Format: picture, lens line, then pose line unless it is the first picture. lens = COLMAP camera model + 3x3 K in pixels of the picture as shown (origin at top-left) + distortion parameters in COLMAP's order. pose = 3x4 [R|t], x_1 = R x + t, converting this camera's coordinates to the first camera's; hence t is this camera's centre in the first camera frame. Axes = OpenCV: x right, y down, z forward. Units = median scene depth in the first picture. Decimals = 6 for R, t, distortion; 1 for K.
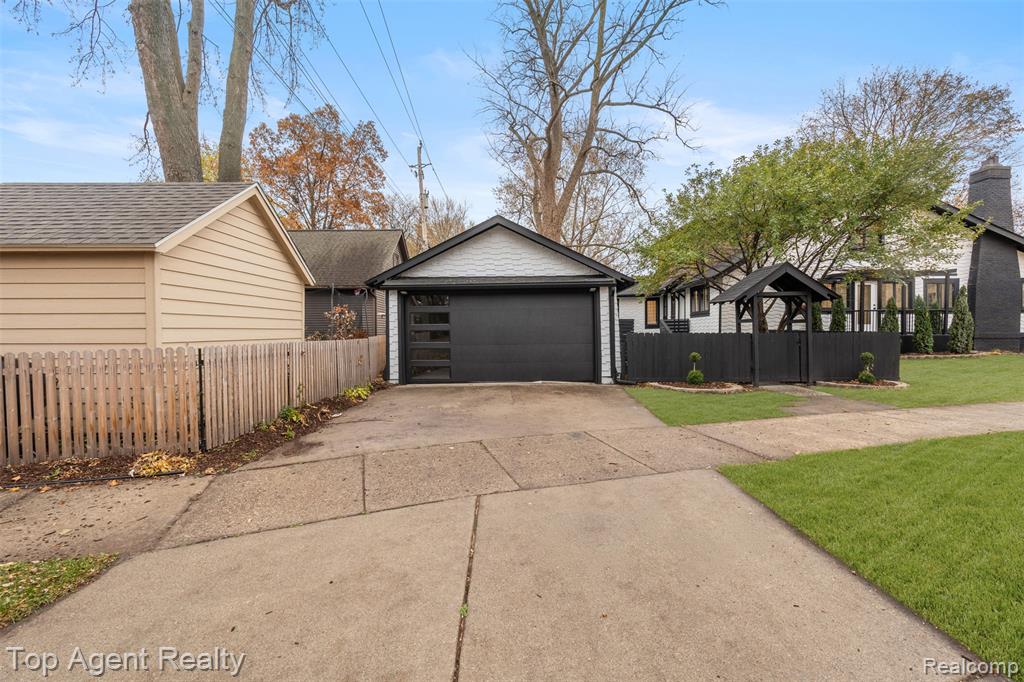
lens RADIAL K [[451.7, 0, 511.5], [0, 451.7, 335.8], [0, 0, 1]] dist [-0.009139, 0.001176]
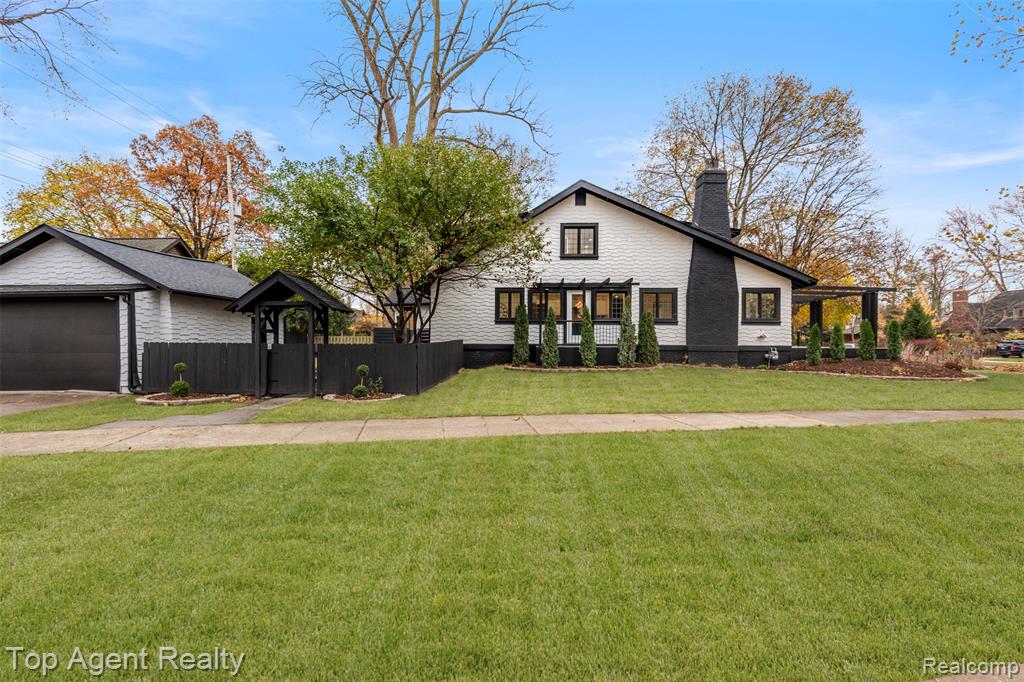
lens RADIAL K [[451.7, 0, 513.2], [0, 451.7, 340.5], [0, 0, 1]] dist [-0.009139, 0.001176]
pose [[0.999367, 0.008392, -0.034585, 0.695149], [-0.008675, 0.999930, -0.008058, -0.005924], [0.034515, 0.008353, 0.999369, 0.028582]]
